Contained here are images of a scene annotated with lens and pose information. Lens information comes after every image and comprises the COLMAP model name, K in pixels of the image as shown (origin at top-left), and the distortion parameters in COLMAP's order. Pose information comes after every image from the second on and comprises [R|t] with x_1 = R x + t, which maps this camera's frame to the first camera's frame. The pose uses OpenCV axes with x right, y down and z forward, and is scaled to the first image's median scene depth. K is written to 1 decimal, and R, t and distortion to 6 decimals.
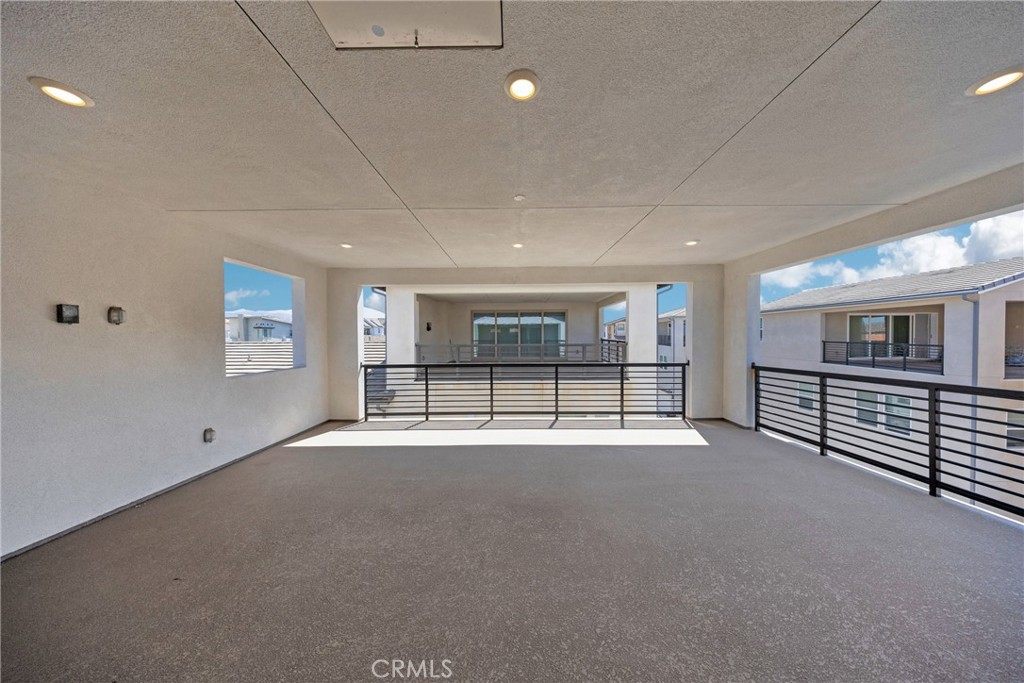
lens RADIAL K [[312.0, 0, 513.1], [0, 312.0, 342.7], [0, 0, 1]] dist [0.000882, -0.000153]
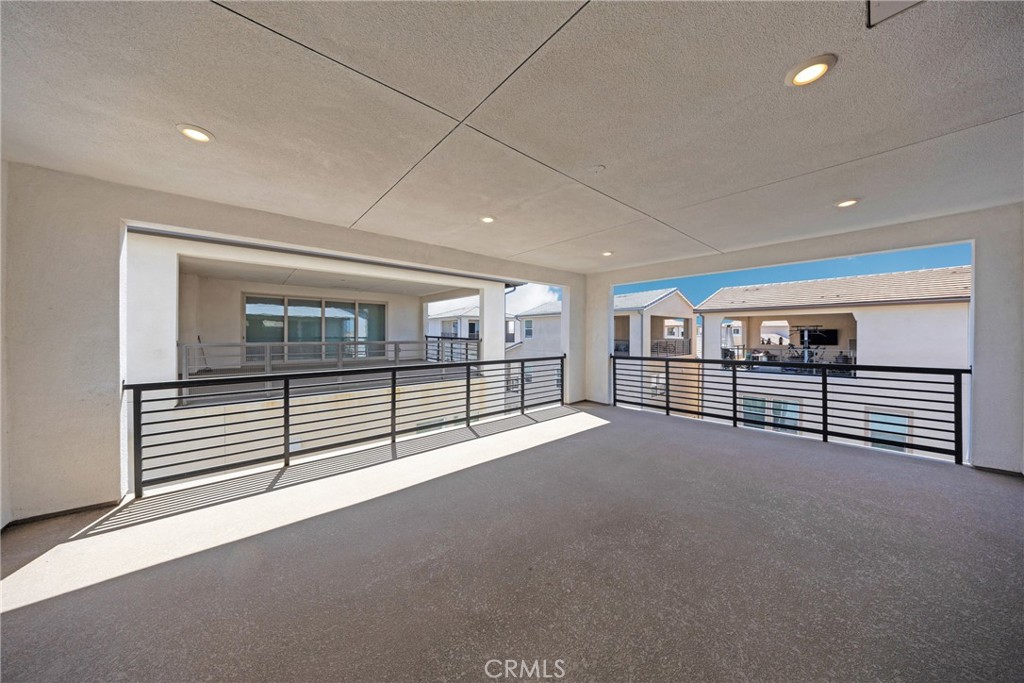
lens RADIAL K [[319.1, 0, 512.0], [0, 319.1, 335.1], [0, 0, 1]] dist [-0.009410, -0.000278]
pose [[0.751179, 0.006340, 0.660068, -0.360746], [0.003875, 0.999894, -0.014013, 0.003421], [-0.660087, 0.013084, 0.751075, 0.240858]]
